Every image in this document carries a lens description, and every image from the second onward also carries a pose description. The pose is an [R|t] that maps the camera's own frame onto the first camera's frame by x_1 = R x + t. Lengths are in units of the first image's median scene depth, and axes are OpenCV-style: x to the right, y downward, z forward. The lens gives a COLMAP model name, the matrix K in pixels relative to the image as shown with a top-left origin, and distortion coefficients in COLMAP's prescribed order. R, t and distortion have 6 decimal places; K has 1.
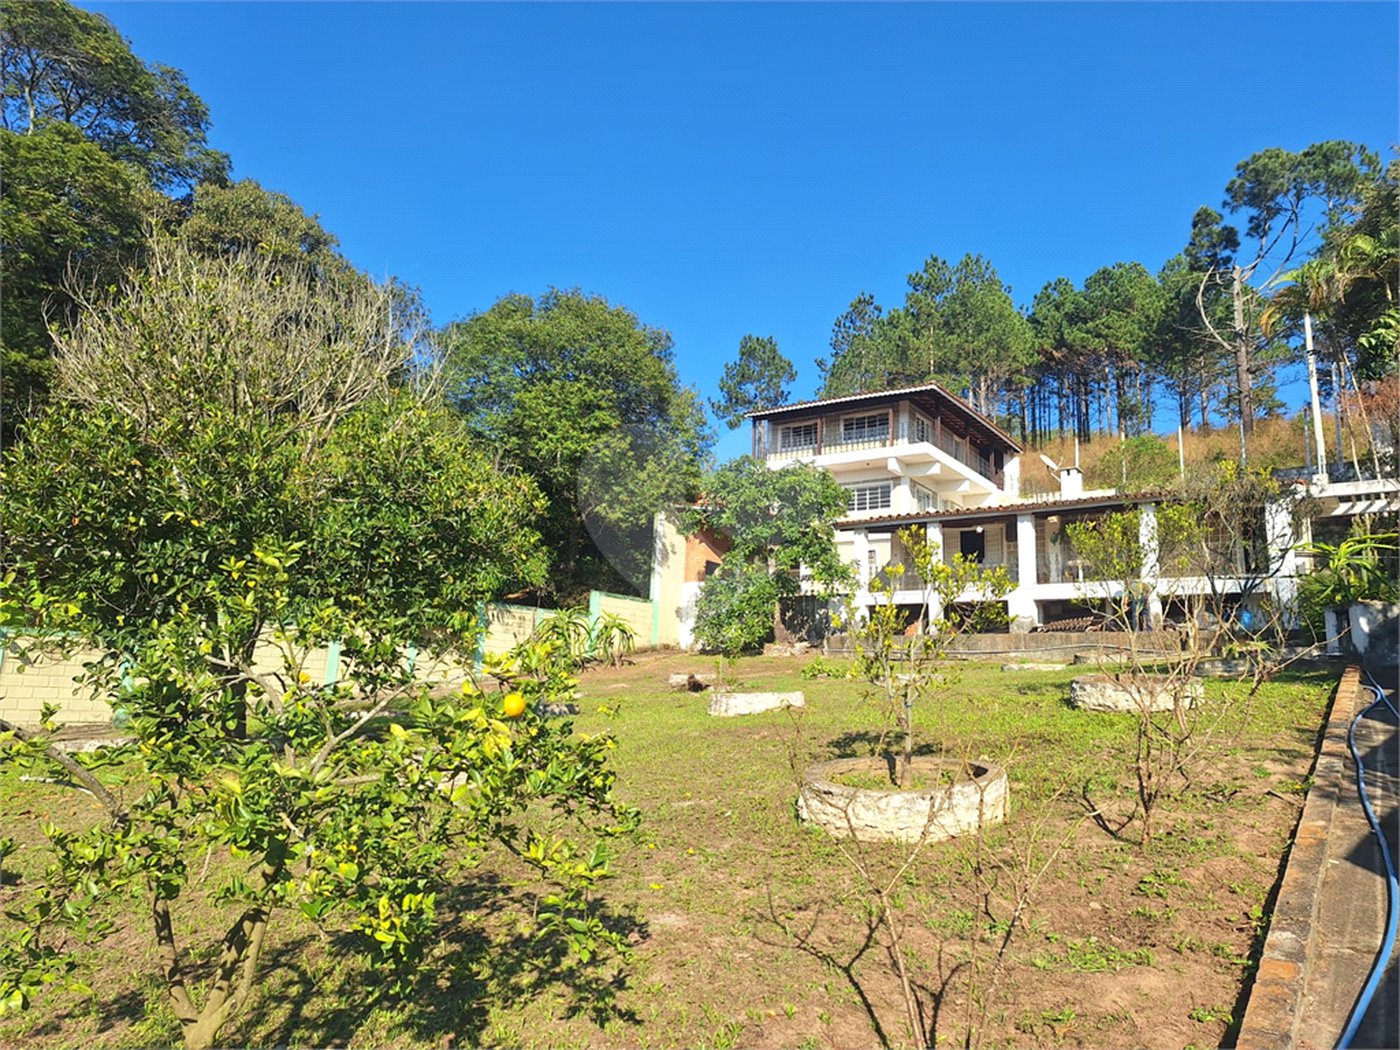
lens RADIAL K [[983.9, 0, 674.9], [0, 983.9, 523.4], [0, 0, 1]] dist [0.143987, -0.217272]
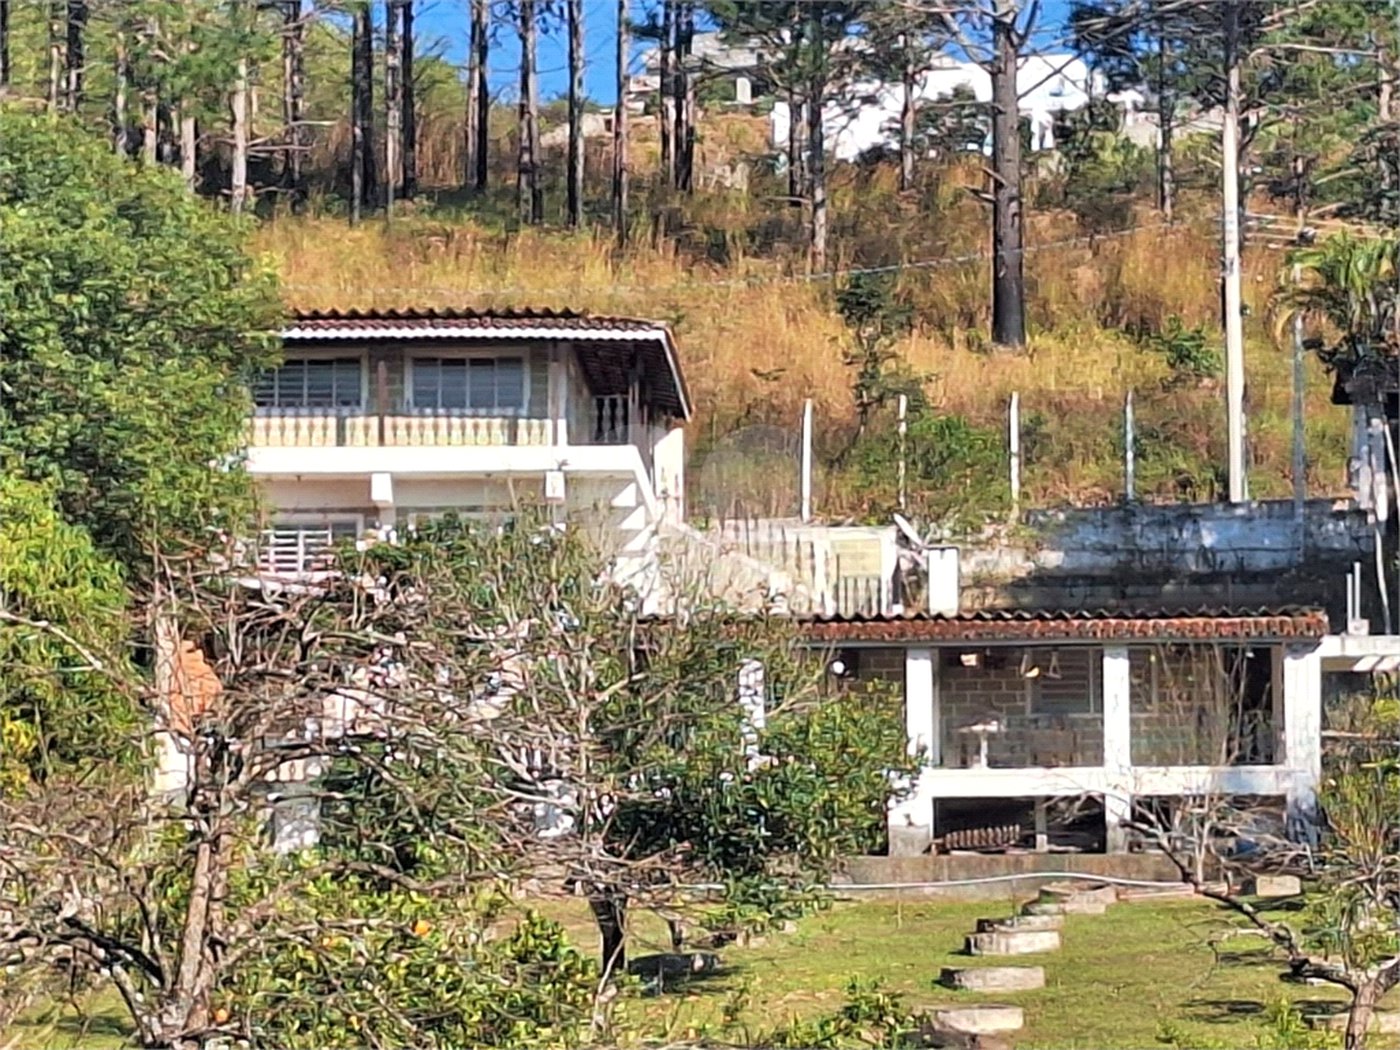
lens RADIAL K [[5527.9, 0, 700.0], [0, 5527.9, 525.0], [0, 0, 1]] dist [0.037734, 1.822394]
pose [[0.848302, 0.024772, 0.528933, -1.336984], [-0.059887, 0.996984, 0.049354, -0.212094], [-0.526116, -0.073543, 0.847227, -1.502642]]
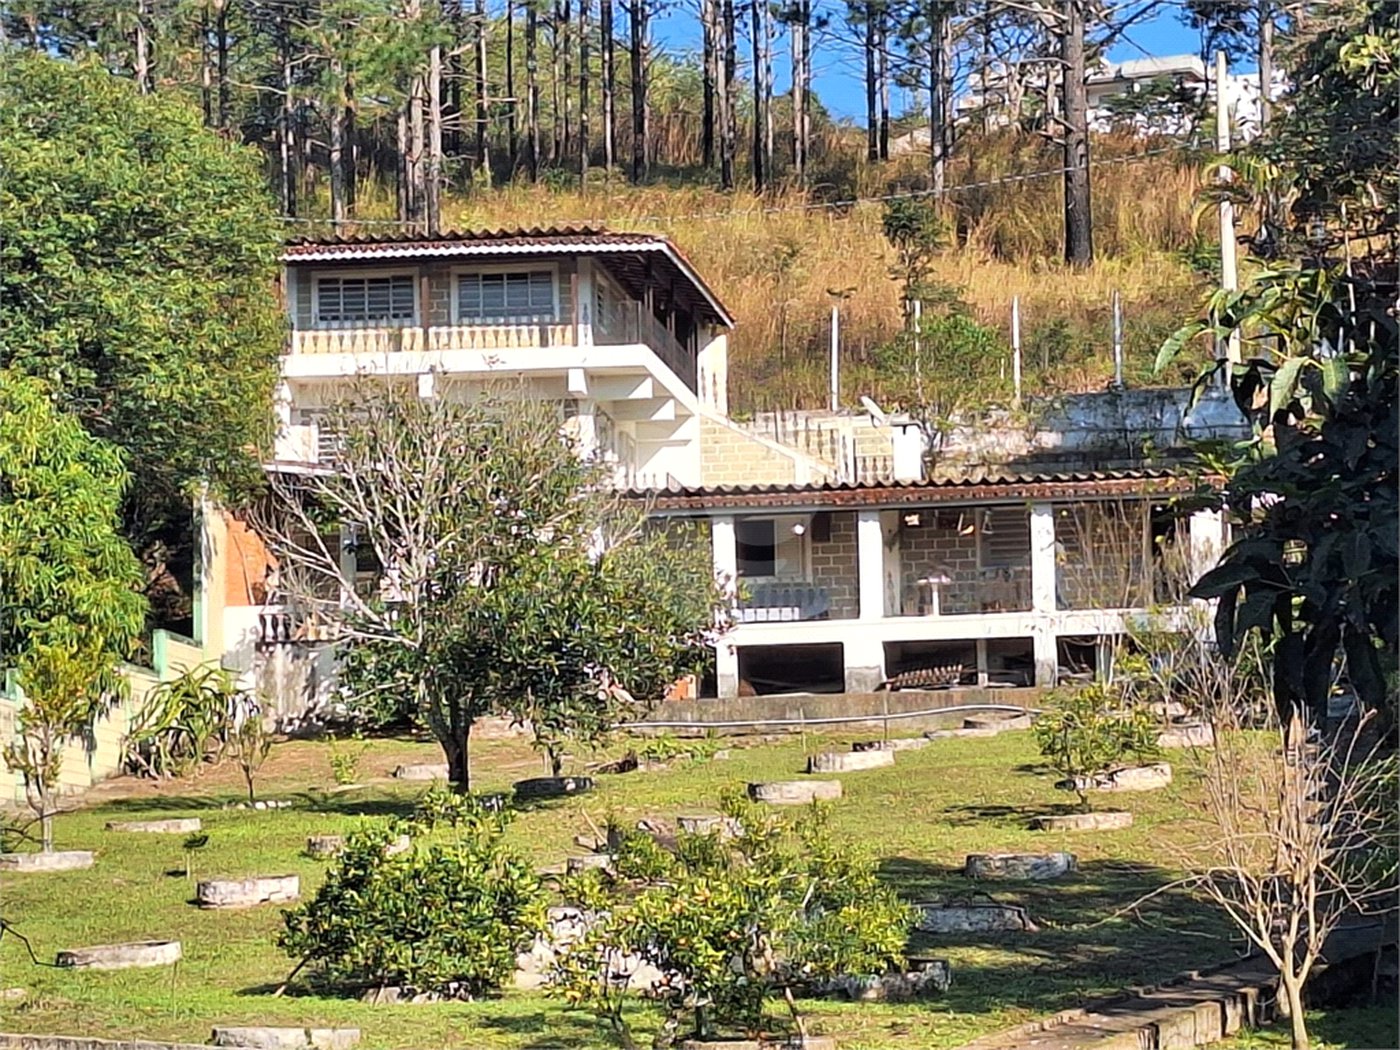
lens RADIAL K [[4433.9, 0, 700.0], [0, 4433.9, 525.0], [0, 0, 1]] dist [0.161954, -1.038998]
pose [[0.887357, -0.003821, 0.461066, -1.005531], [-0.030033, 0.997363, 0.066066, -0.173920], [-0.460103, -0.072472, 0.884903, -1.399726]]
